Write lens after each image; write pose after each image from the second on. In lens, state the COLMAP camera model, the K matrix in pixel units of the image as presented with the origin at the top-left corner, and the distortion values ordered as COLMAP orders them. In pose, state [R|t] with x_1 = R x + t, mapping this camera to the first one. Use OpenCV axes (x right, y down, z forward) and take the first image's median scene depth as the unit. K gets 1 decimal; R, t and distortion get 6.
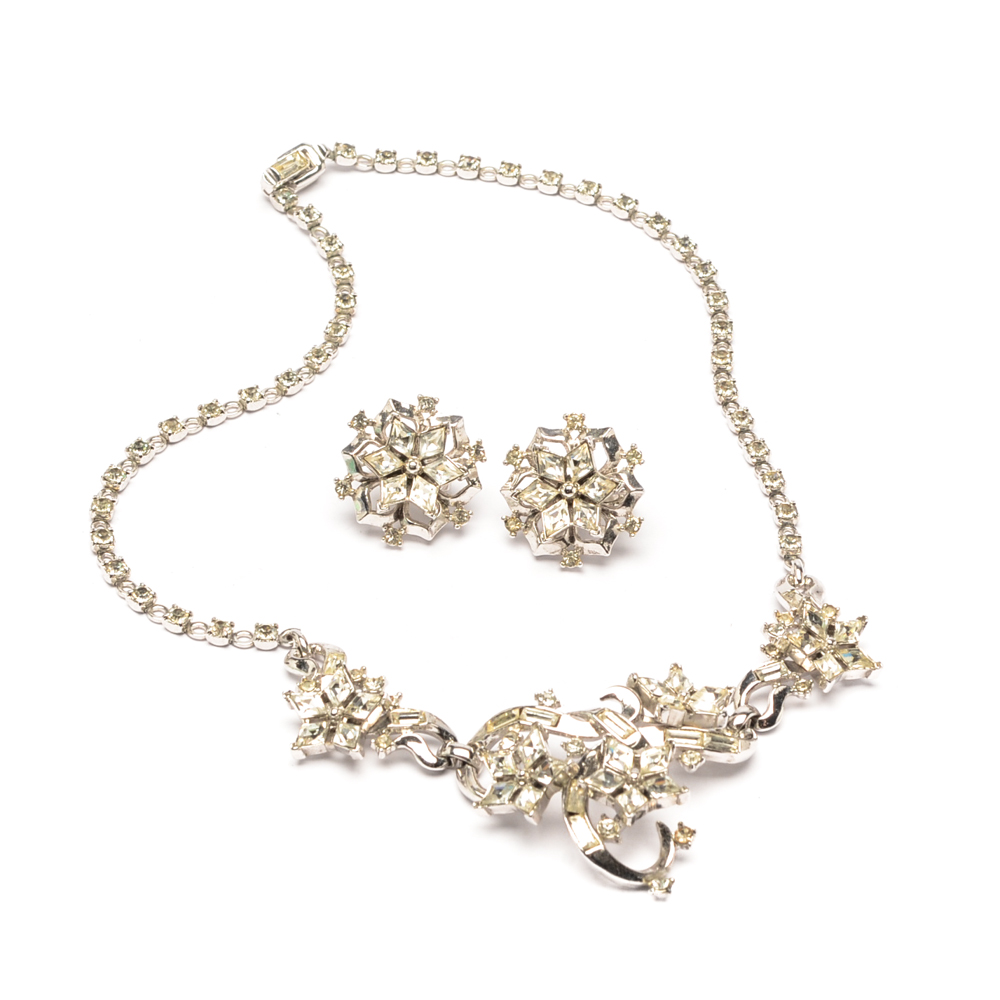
lens RADIAL K [[3473.4, 0, 500.0], [0, 3473.4, 499.9], [0, 0, 1]] dist [-0.048019, 0.000000]
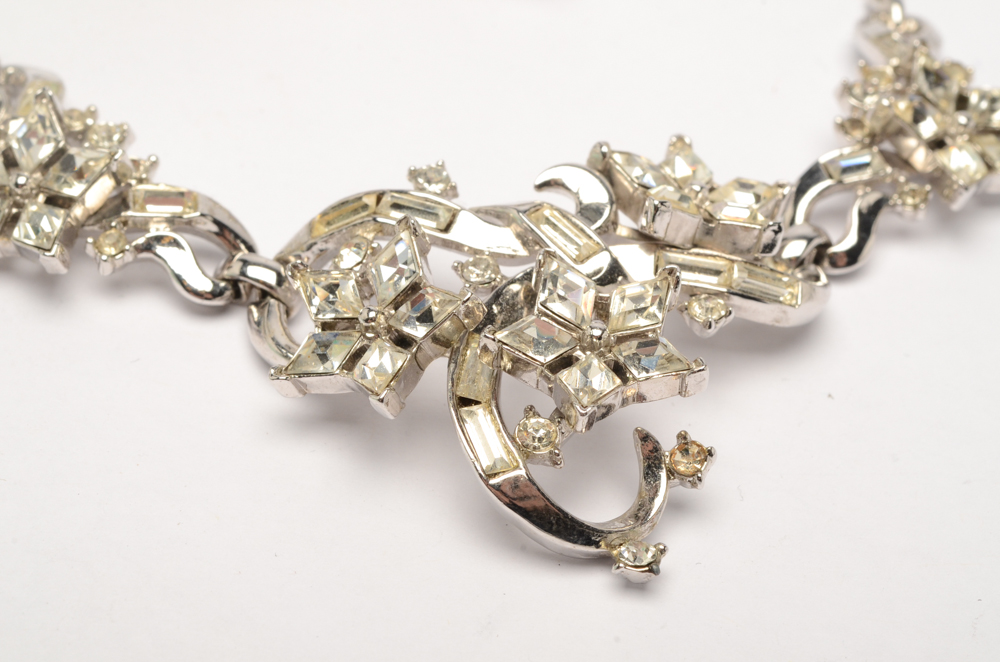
lens RADIAL K [[2595.6, 0, 500.1], [0, 2595.6, 330.8], [0, 0, 1]] dist [0.038266, 0.000000]
pose [[0.997651, 0.062315, 0.028453, 0.014005], [-0.063543, 0.996986, 0.044521, 0.061886], [-0.025593, -0.046224, 0.998603, 0.614077]]
